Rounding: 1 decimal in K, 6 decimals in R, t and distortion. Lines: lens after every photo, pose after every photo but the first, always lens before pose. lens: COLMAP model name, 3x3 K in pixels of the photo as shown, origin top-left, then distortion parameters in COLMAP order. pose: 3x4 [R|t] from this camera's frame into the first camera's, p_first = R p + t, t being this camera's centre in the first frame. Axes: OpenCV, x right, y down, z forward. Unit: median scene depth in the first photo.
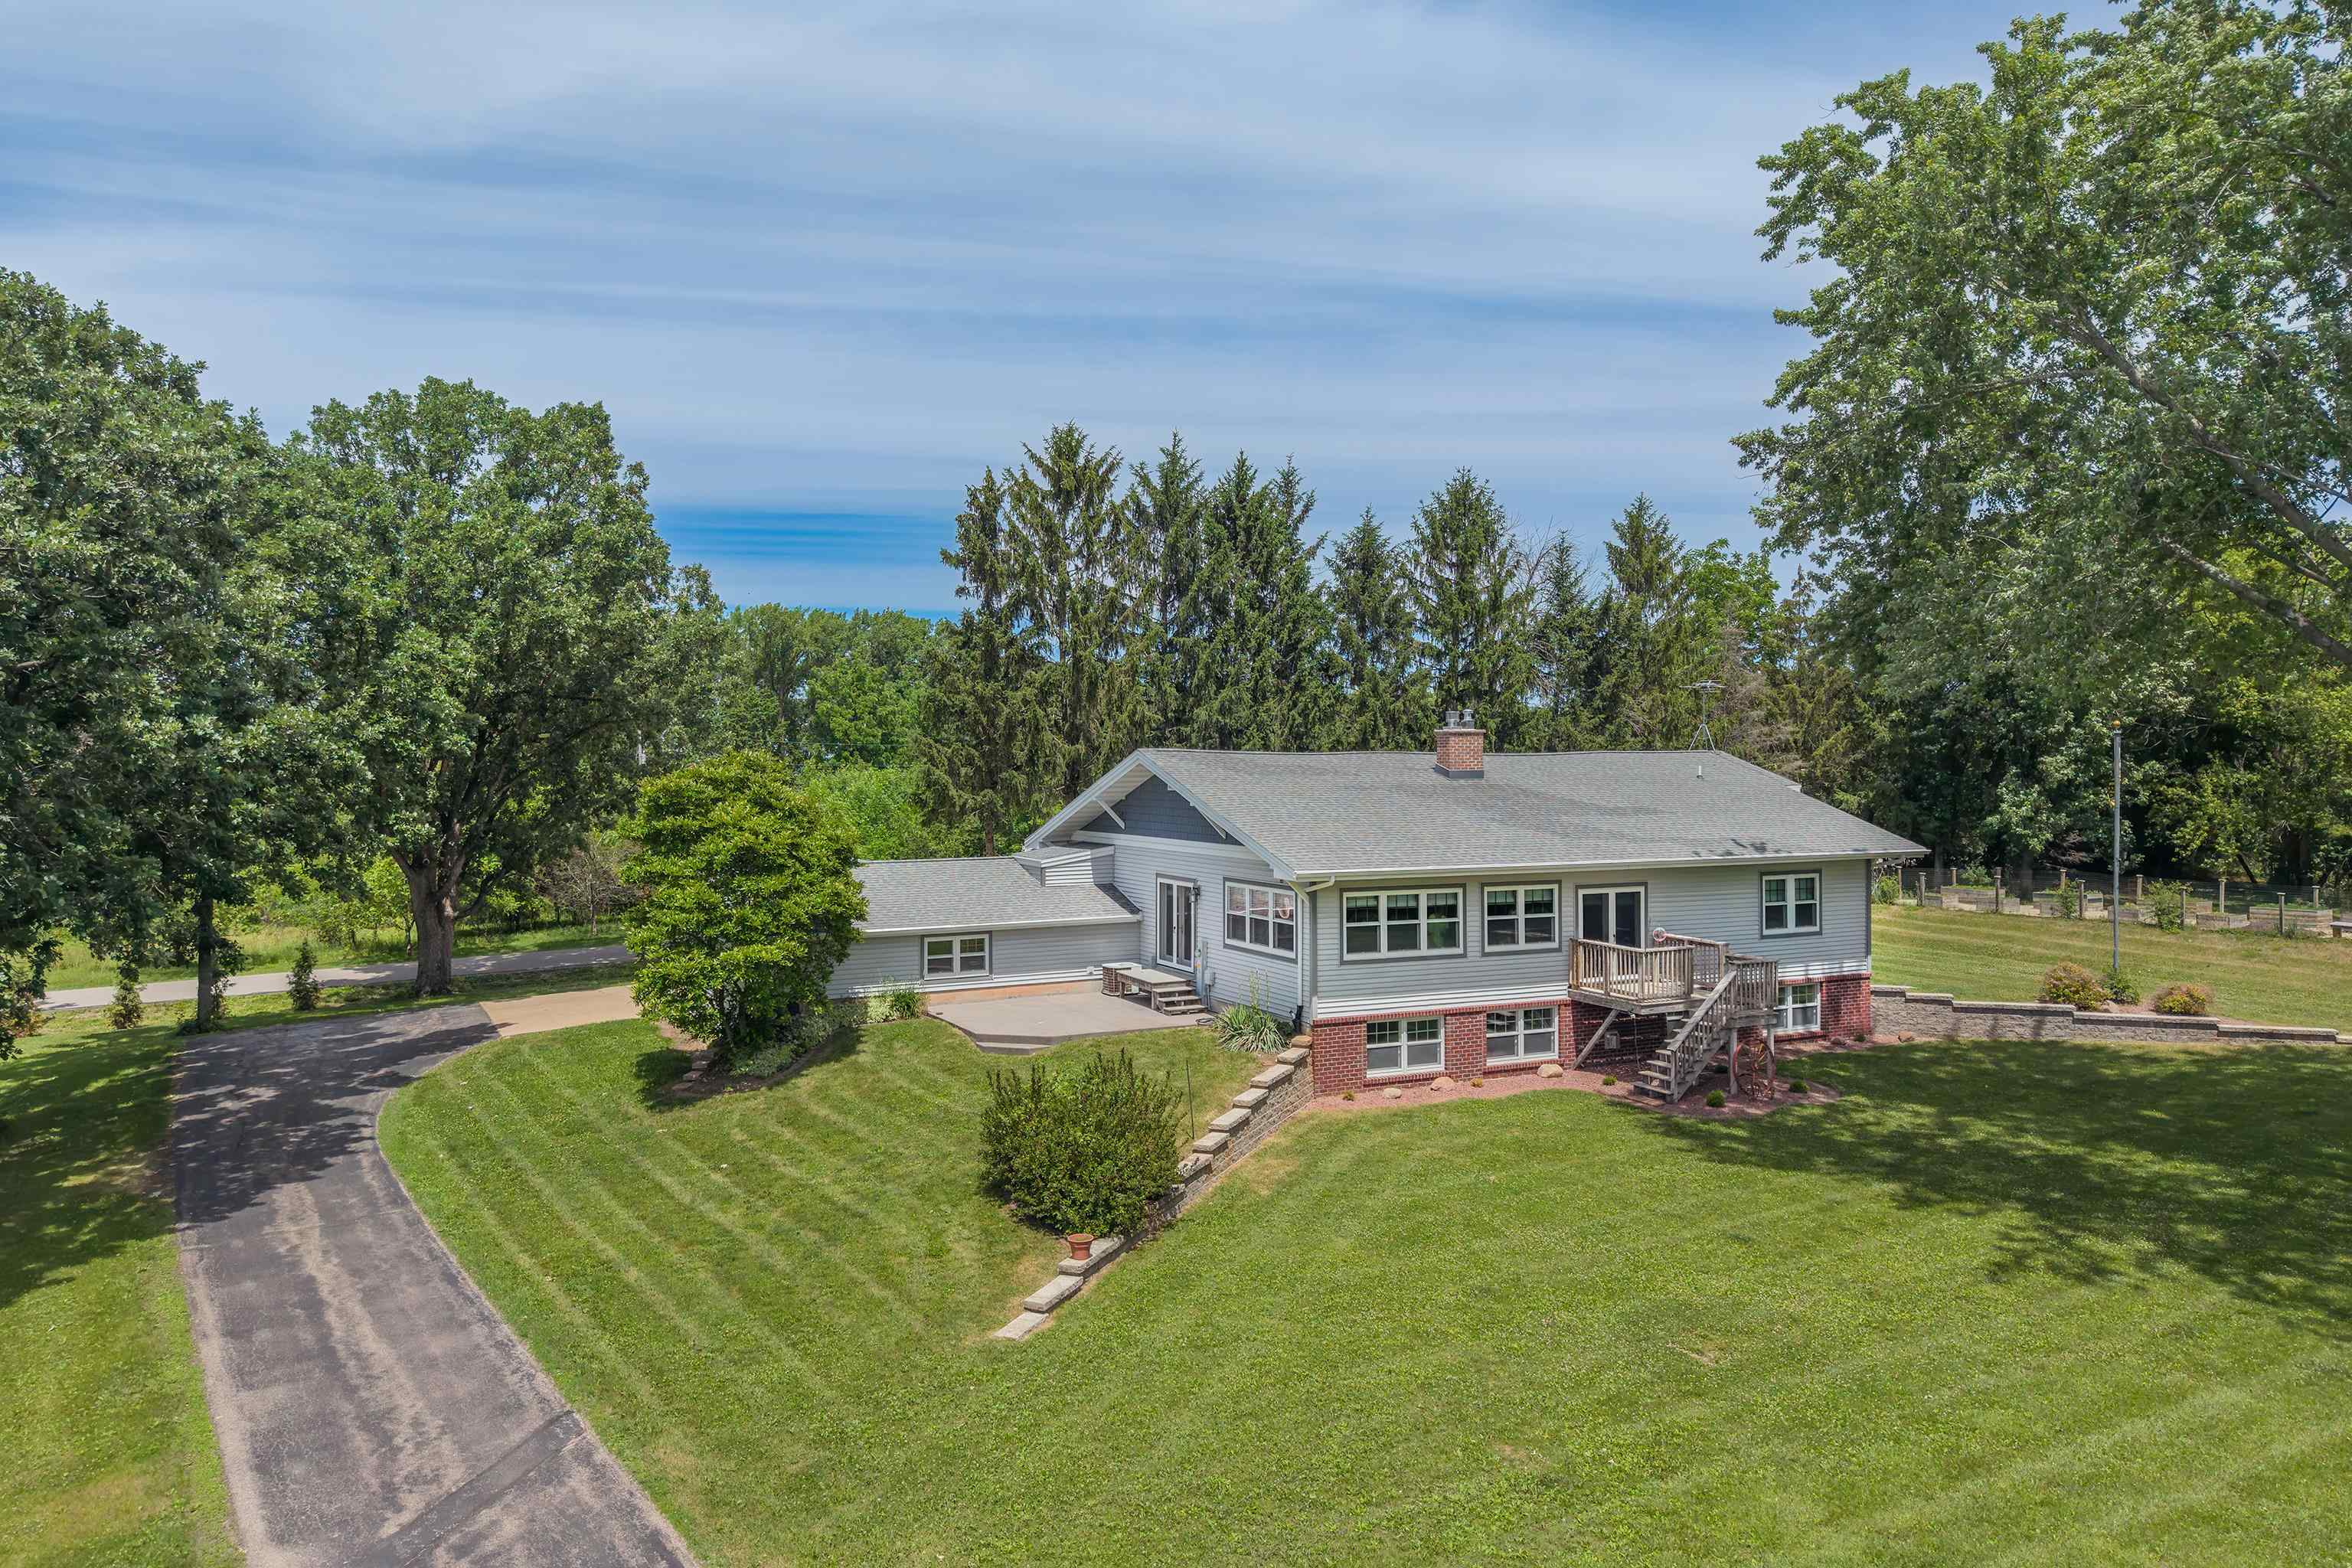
lens RADIAL K [[1584.3, 0, 1167.3], [0, 1584.3, 760.0], [0, 0, 1]] dist [-0.008866, -0.013438]
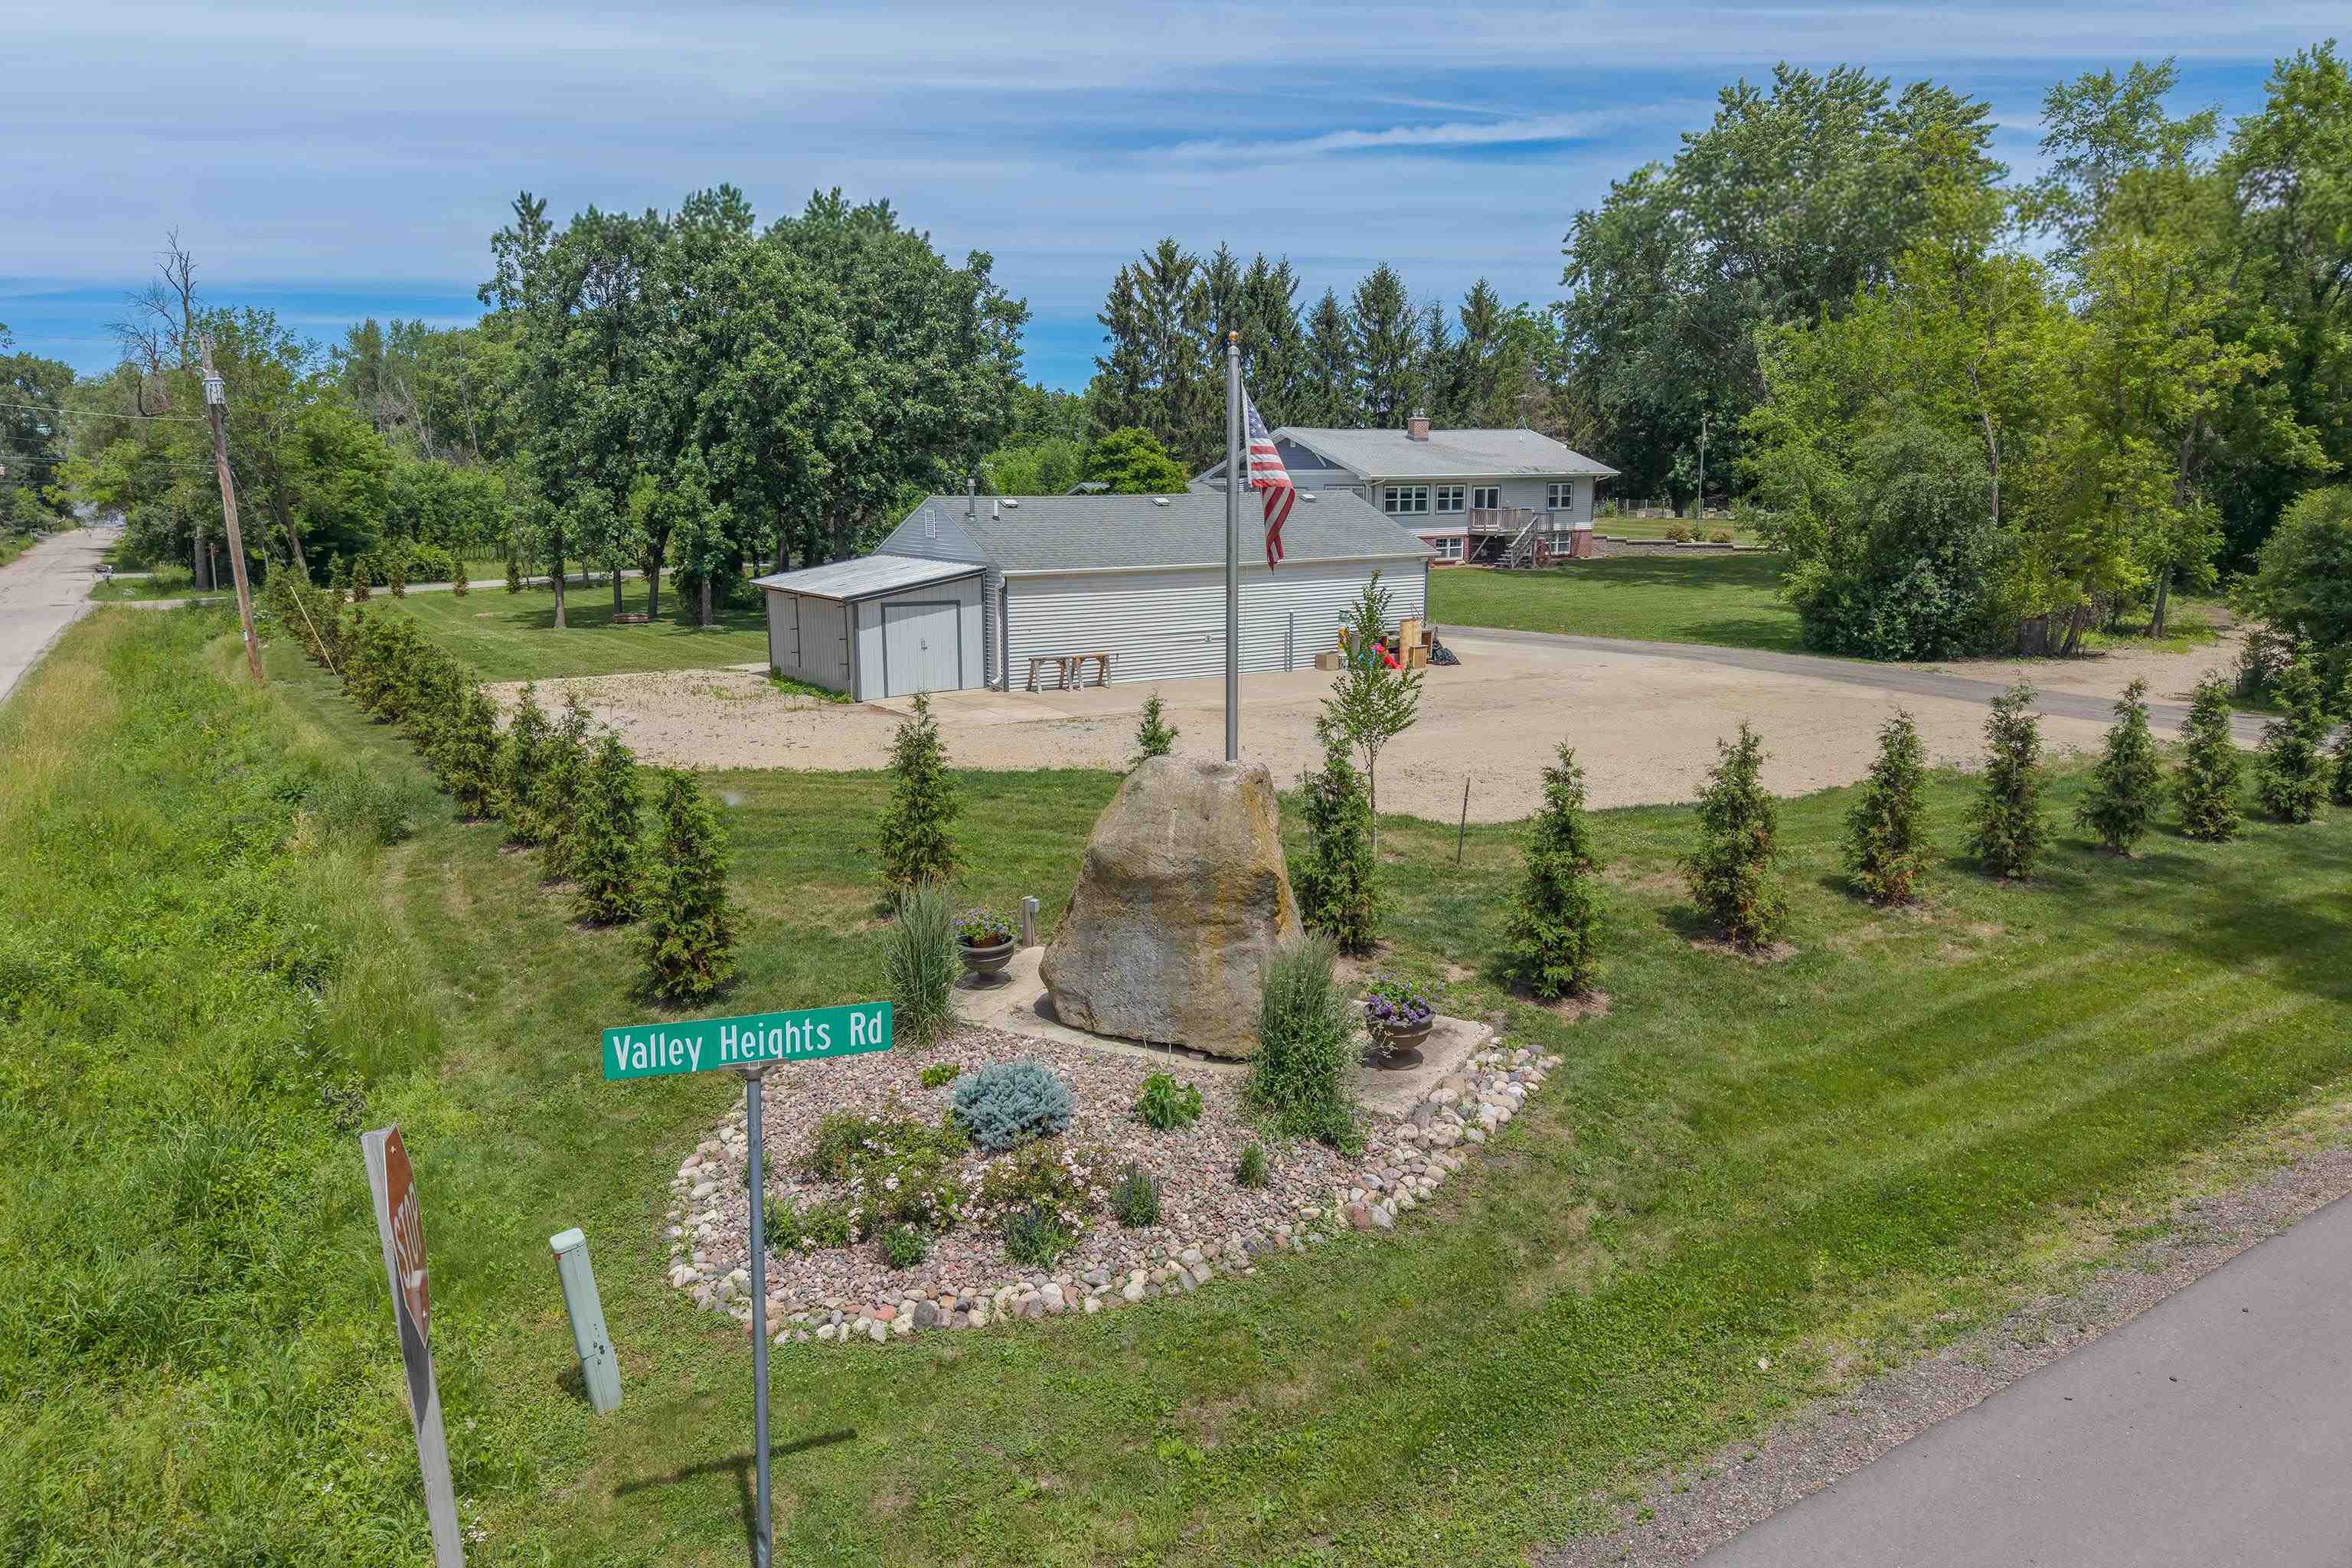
lens RADIAL K [[1584.3, 0, 1167.9], [0, 1584.3, 796.7], [0, 0, 1]] dist [-0.008866, -0.013438]
pose [[0.990337, -0.033406, 0.134597, -0.304452], [0.005168, 0.978770, 0.204896, 0.027915], [-0.138584, -0.202220, 0.969485, -0.764279]]
